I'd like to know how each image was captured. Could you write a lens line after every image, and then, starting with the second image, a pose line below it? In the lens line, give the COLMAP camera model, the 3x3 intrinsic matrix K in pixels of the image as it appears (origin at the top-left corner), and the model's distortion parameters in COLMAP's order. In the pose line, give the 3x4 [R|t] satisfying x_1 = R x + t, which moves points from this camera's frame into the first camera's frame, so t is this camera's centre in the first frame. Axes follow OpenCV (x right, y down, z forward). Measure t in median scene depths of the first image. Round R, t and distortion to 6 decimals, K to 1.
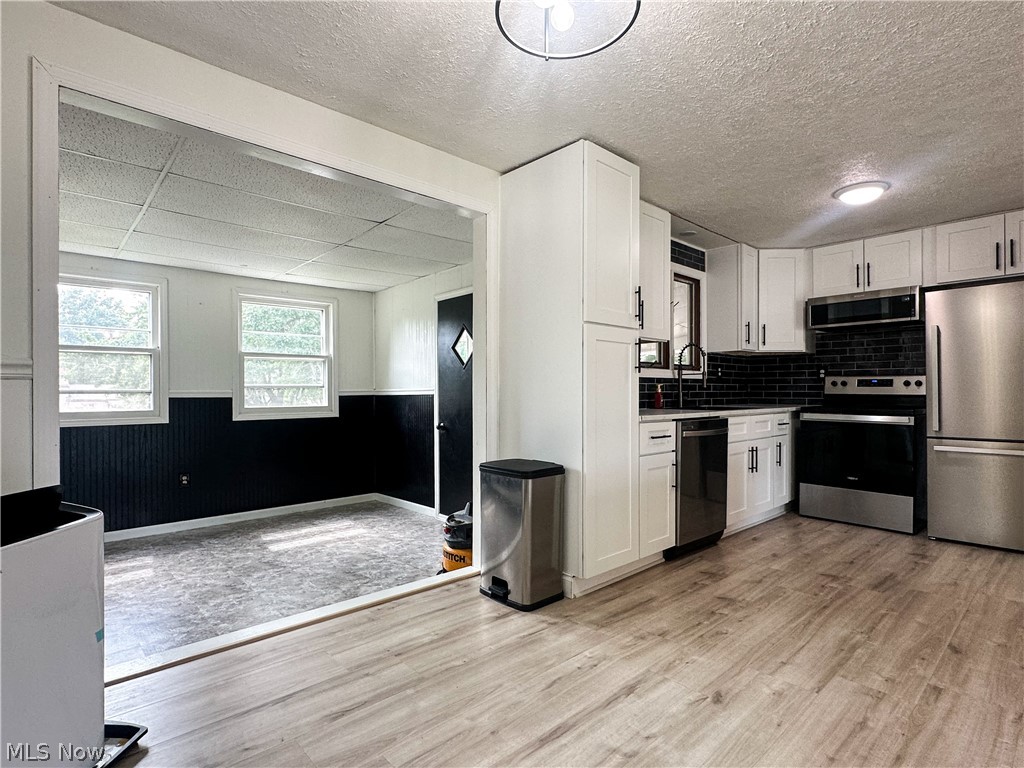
lens RADIAL K [[498.2, 0, 474.3], [0, 498.2, 392.3], [0, 0, 1]] dist [0.003337, -0.000026]
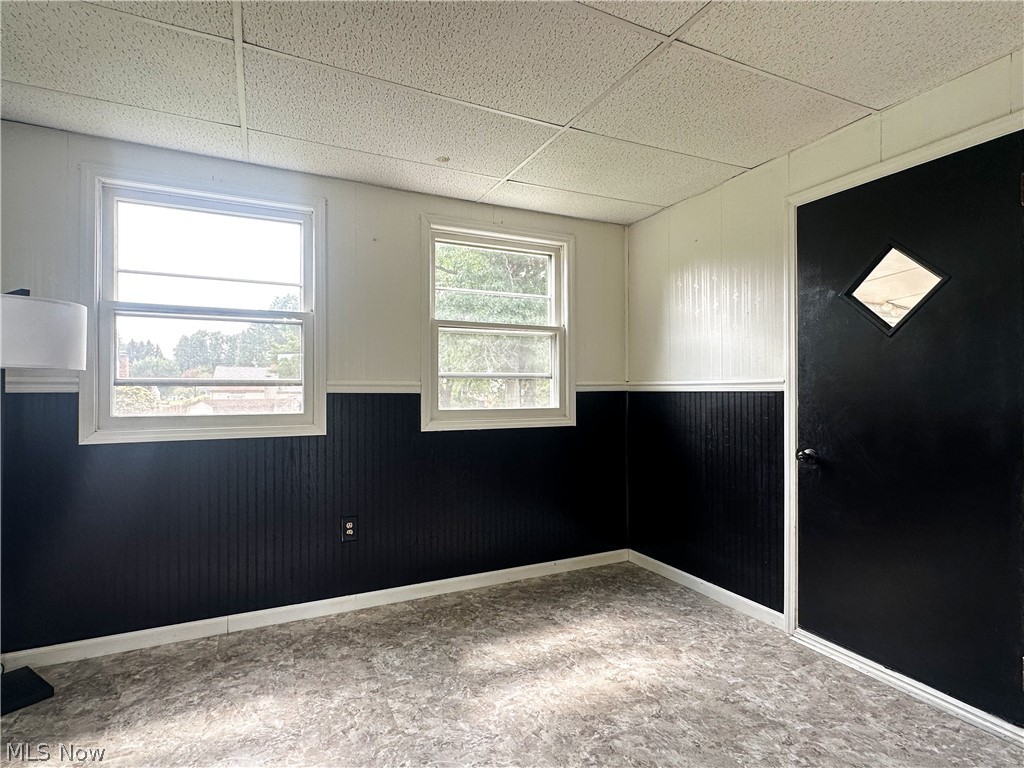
lens RADIAL K [[498.2, 0, 497.0], [0, 498.2, 384.7], [0, 0, 1]] dist [0.003337, -0.000026]
pose [[0.963598, 0.004304, -0.267321, -0.246797], [-0.005614, 0.999976, -0.004137, 0.001674], [0.267297, 0.005487, 0.963599, 0.463501]]
